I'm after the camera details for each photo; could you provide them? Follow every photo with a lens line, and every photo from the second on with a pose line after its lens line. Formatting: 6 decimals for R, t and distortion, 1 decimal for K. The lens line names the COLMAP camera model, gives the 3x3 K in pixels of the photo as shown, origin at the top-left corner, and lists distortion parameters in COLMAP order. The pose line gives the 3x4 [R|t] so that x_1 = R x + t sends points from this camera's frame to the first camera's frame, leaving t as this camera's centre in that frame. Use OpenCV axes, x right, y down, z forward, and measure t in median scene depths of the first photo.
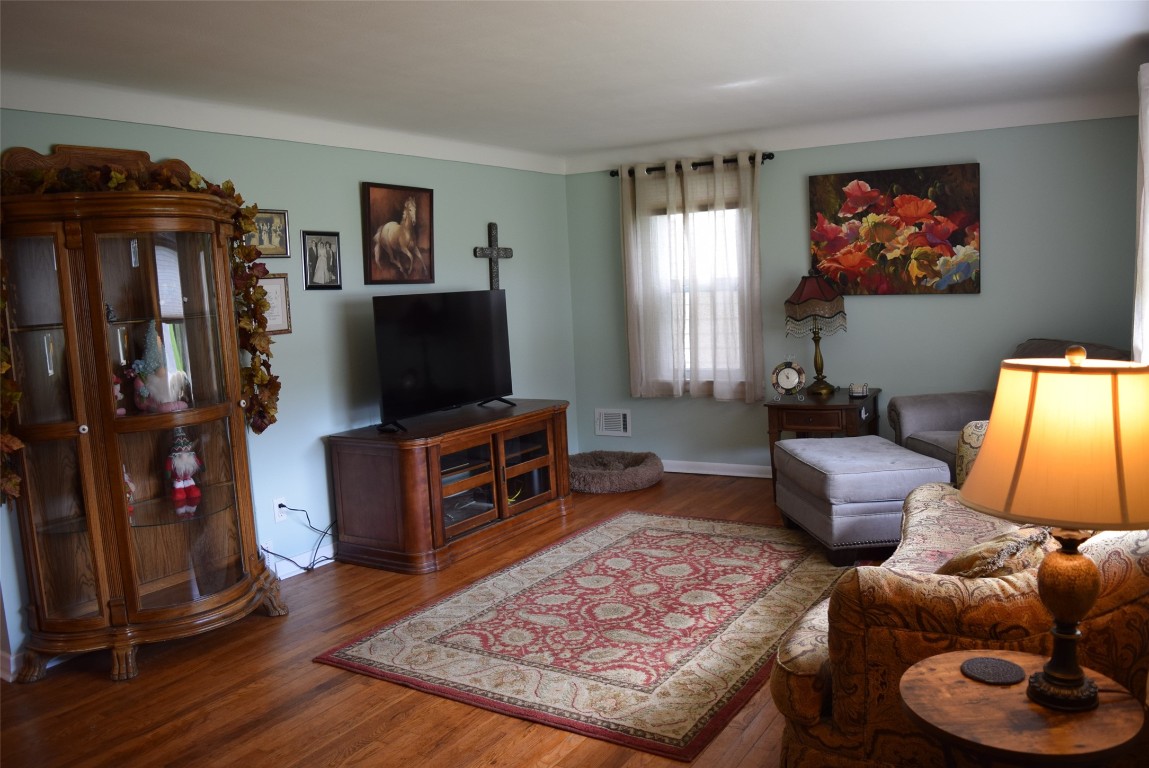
lens RADIAL K [[905.2, 0, 577.1], [0, 905.2, 391.0], [0, 0, 1]] dist [-0.094640, 0.022827]
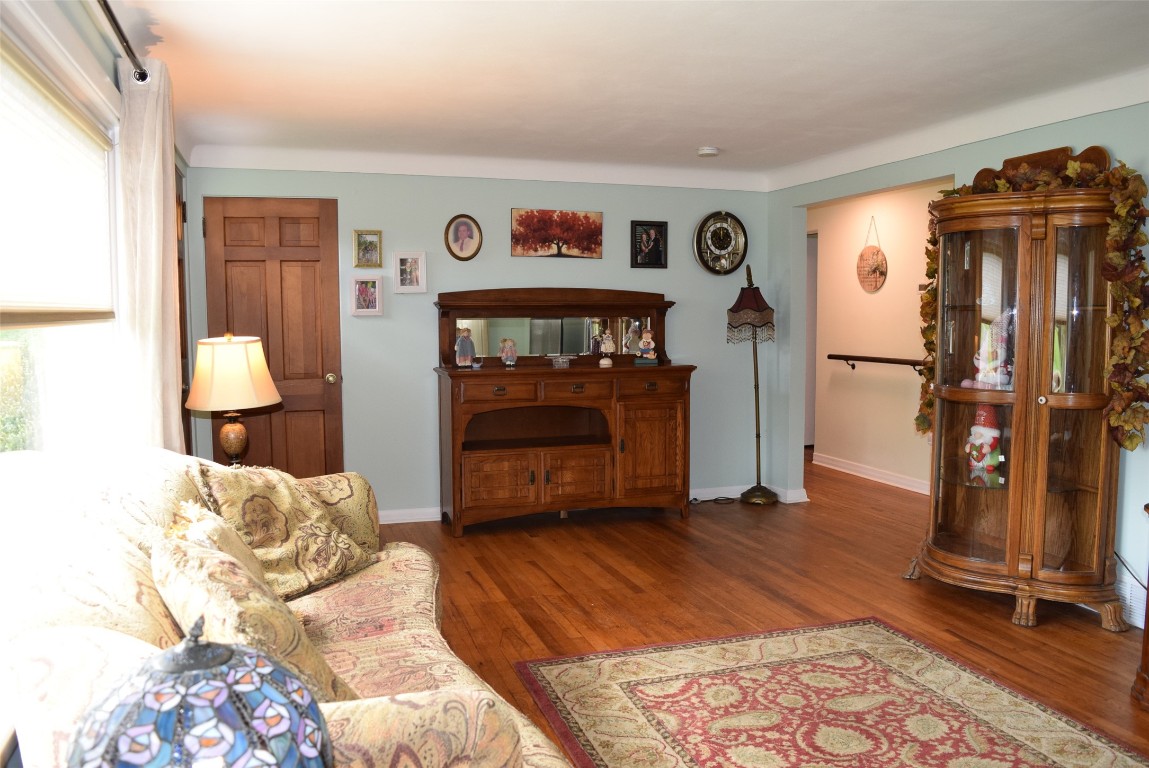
lens RADIAL K [[905.2, 0, 569.8], [0, 905.2, 383.7], [0, 0, 1]] dist [-0.094640, 0.022827]
pose [[-0.653170, 0.112377, -0.748826, 0.694060], [-0.053752, 0.979550, 0.193887, -0.165811], [0.755301, 0.166892, -0.633773, 1.257531]]
